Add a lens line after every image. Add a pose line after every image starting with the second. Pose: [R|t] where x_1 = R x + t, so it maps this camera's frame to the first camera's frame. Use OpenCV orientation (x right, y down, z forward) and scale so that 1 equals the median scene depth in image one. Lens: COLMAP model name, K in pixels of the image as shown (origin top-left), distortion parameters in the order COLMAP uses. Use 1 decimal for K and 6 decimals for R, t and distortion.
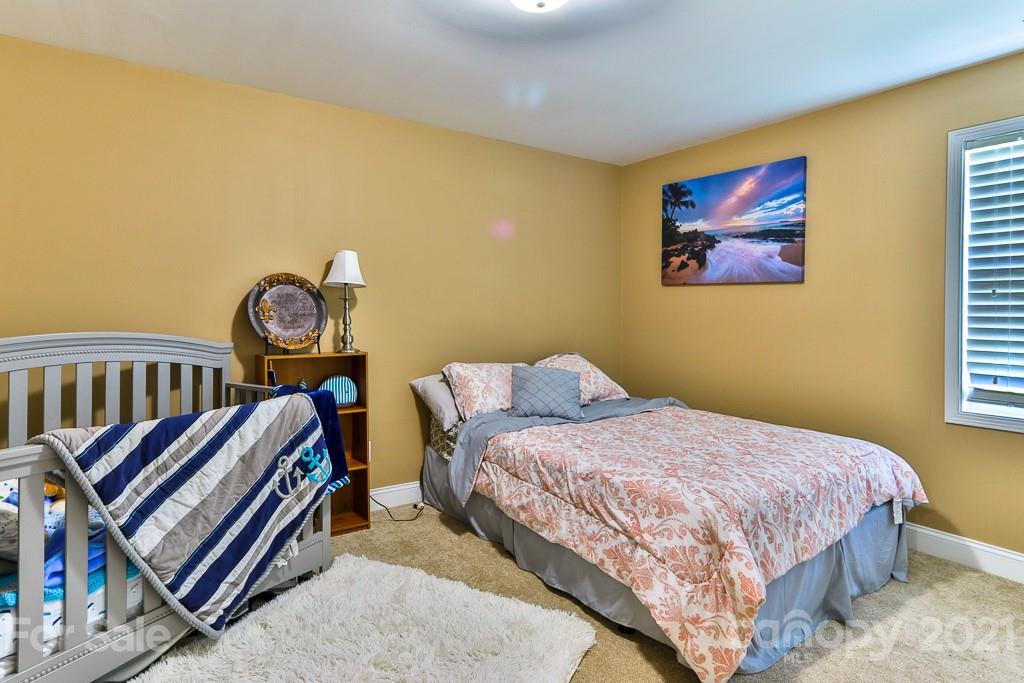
lens RADIAL K [[529.9, 0, 506.0], [0, 529.9, 342.2], [0, 0, 1]] dist [0.003253, 0.000819]
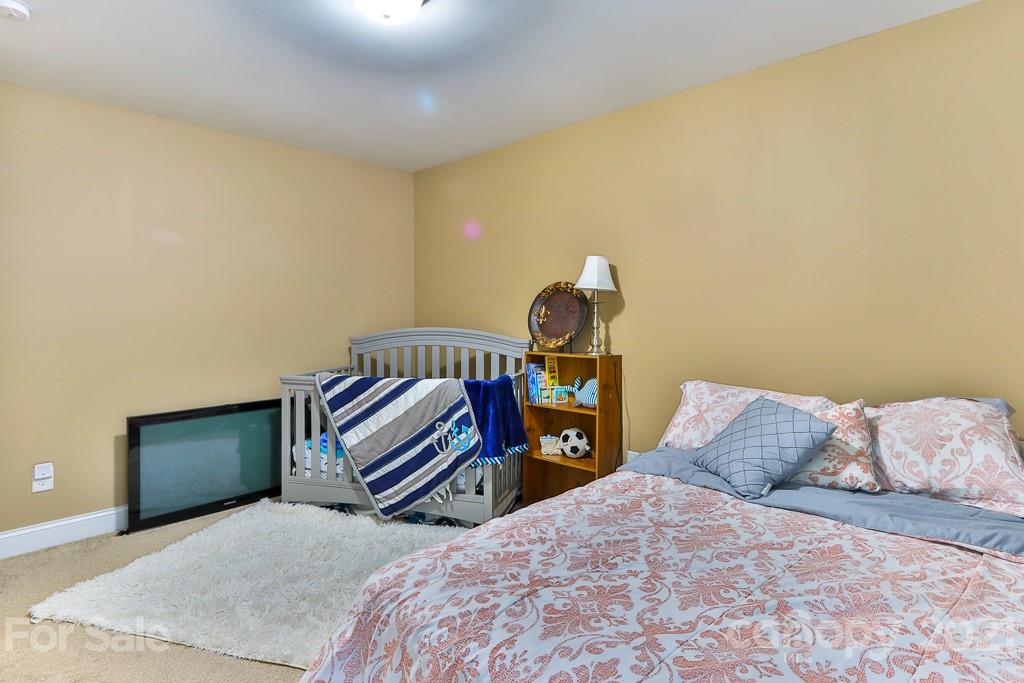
lens RADIAL K [[529.9, 0, 506.0], [0, 529.9, 342.2], [0, 0, 1]] dist [0.003253, 0.000819]
pose [[0.206448, 0.037068, -0.977755, 0.941125], [-0.056898, 0.998046, 0.025823, -0.033654], [0.976802, 0.050301, 0.208153, 0.875899]]
